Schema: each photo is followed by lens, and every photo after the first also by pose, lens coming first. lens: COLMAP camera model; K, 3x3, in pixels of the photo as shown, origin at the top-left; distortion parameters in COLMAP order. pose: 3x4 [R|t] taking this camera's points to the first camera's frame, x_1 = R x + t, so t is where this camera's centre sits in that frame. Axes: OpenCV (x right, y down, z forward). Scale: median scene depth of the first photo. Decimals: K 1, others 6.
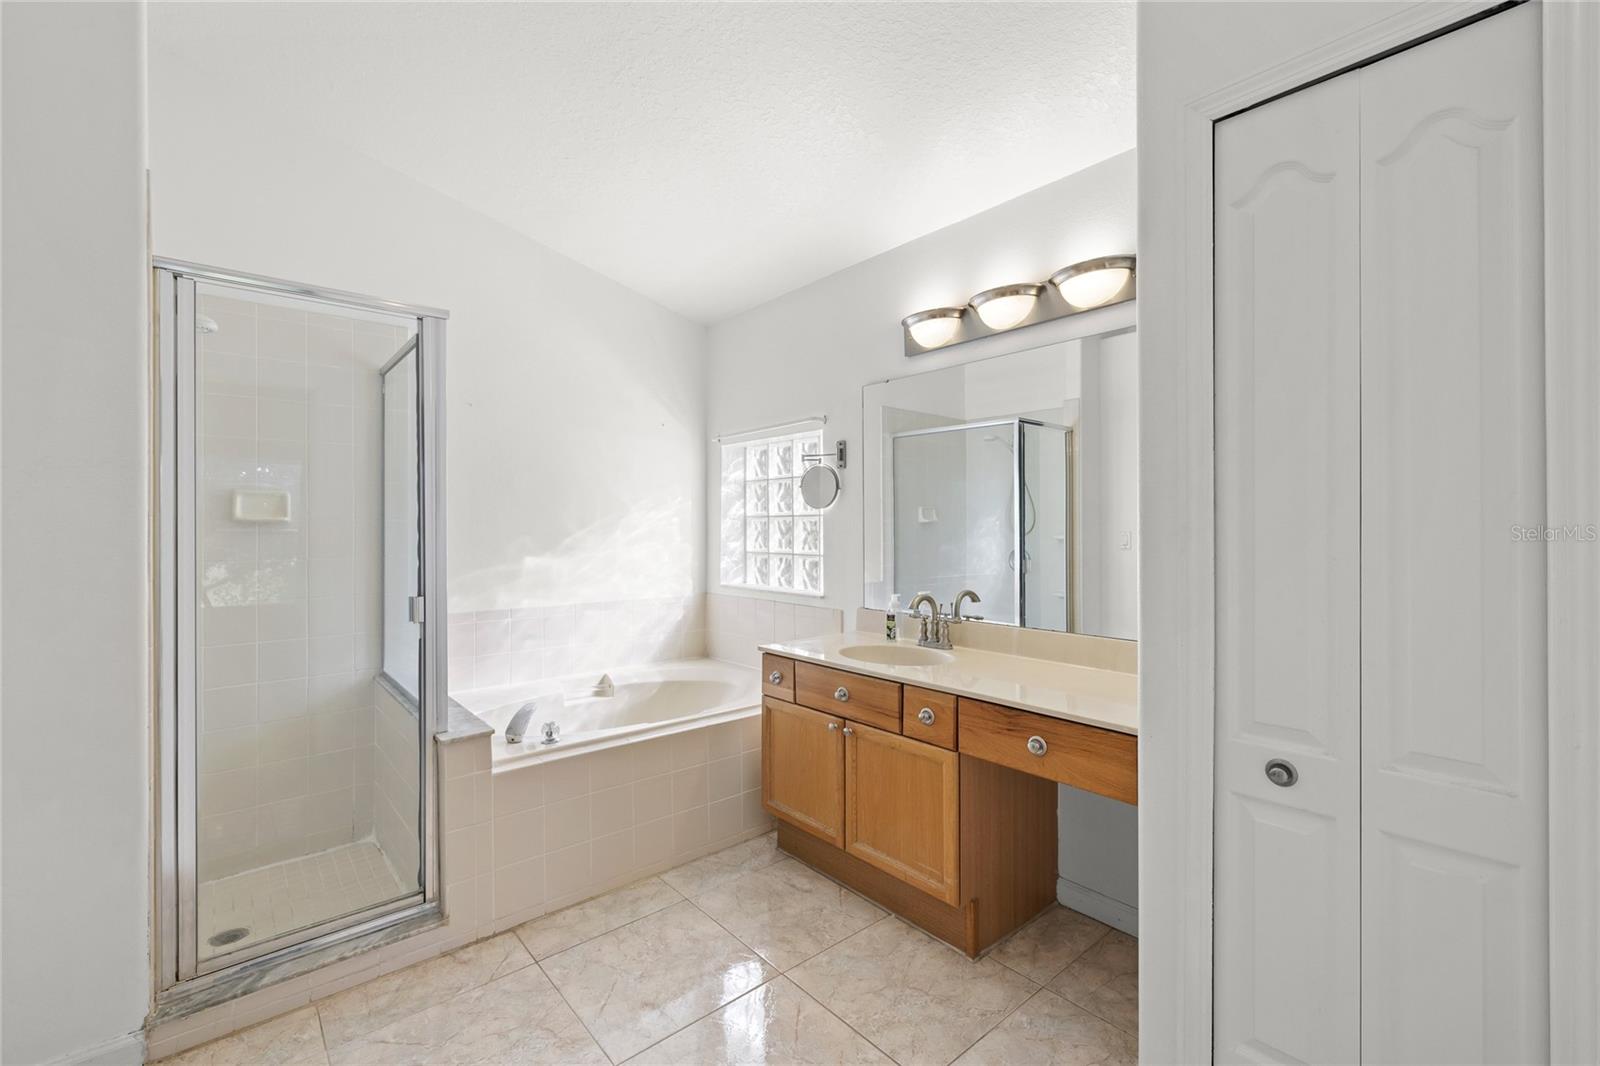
lens RADIAL K [[685.5, 0, 800.1], [0, 685.5, 525.4], [0, 0, 1]] dist [0.006513, -0.000932]
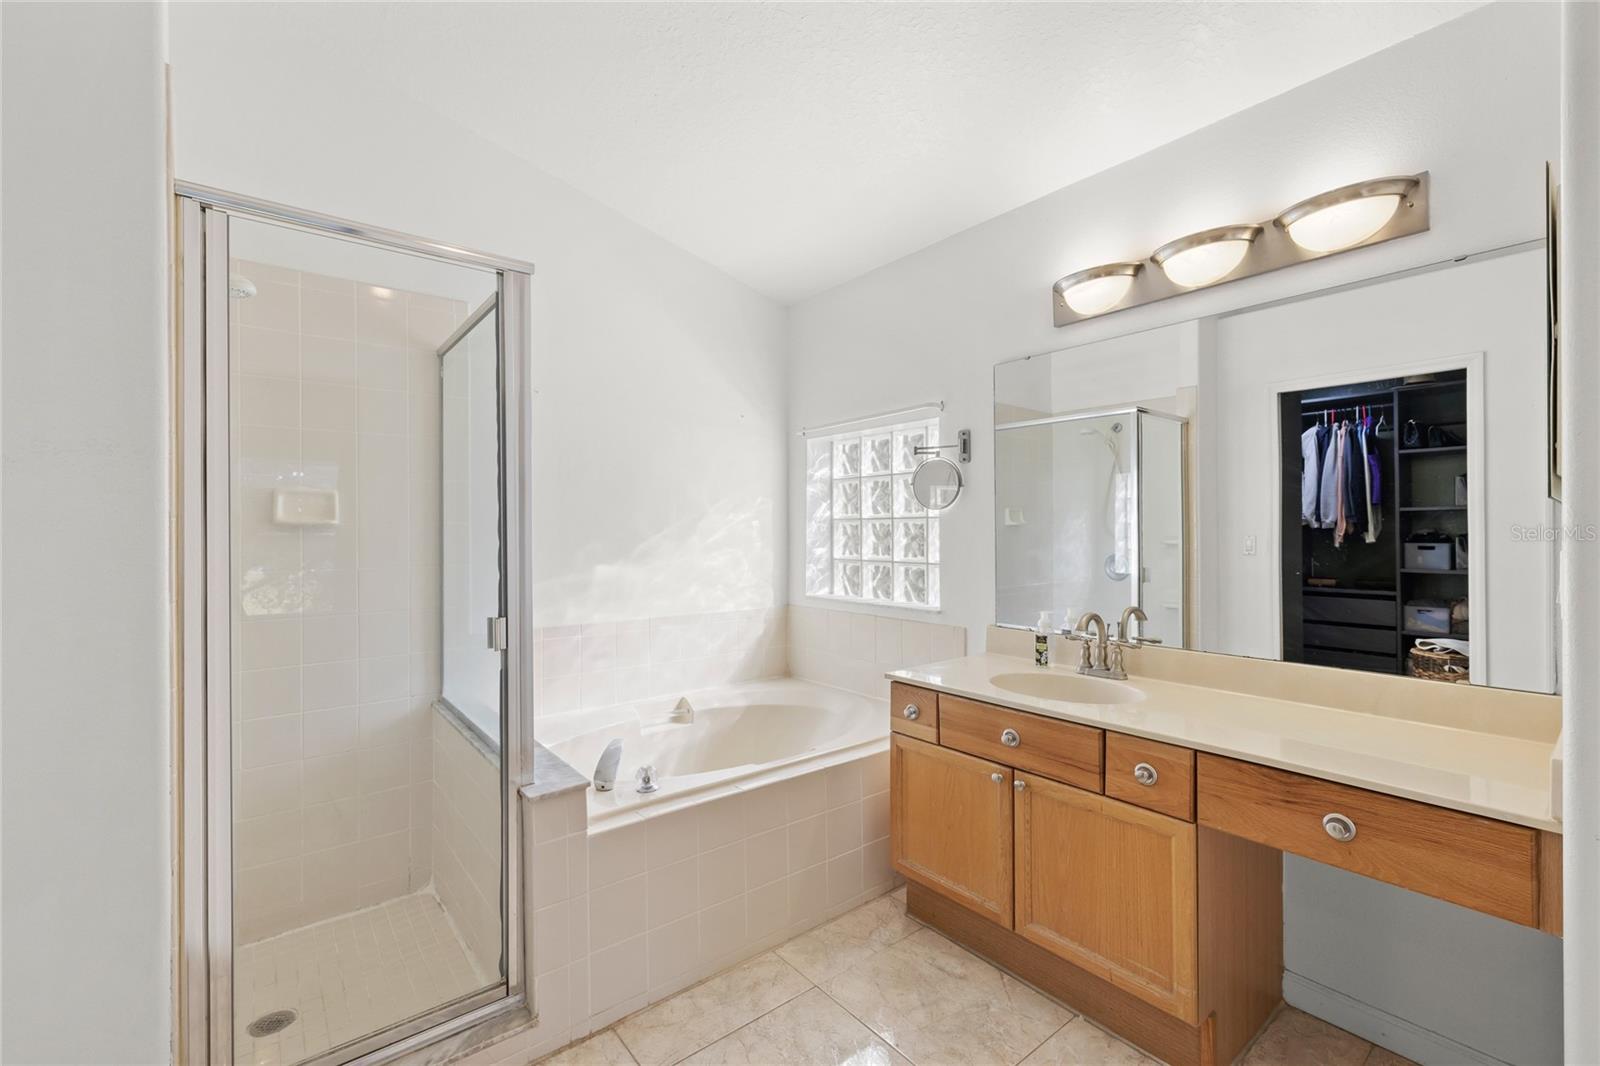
lens RADIAL K [[685.5, 0, 799.6], [0, 685.5, 531.1], [0, 0, 1]] dist [0.006513, -0.000932]
pose [[0.999474, -0.001132, -0.032421, -0.152406], [0.001219, 0.999996, 0.002685, 0.000450], [0.032418, -0.002723, 0.999471, 0.177248]]
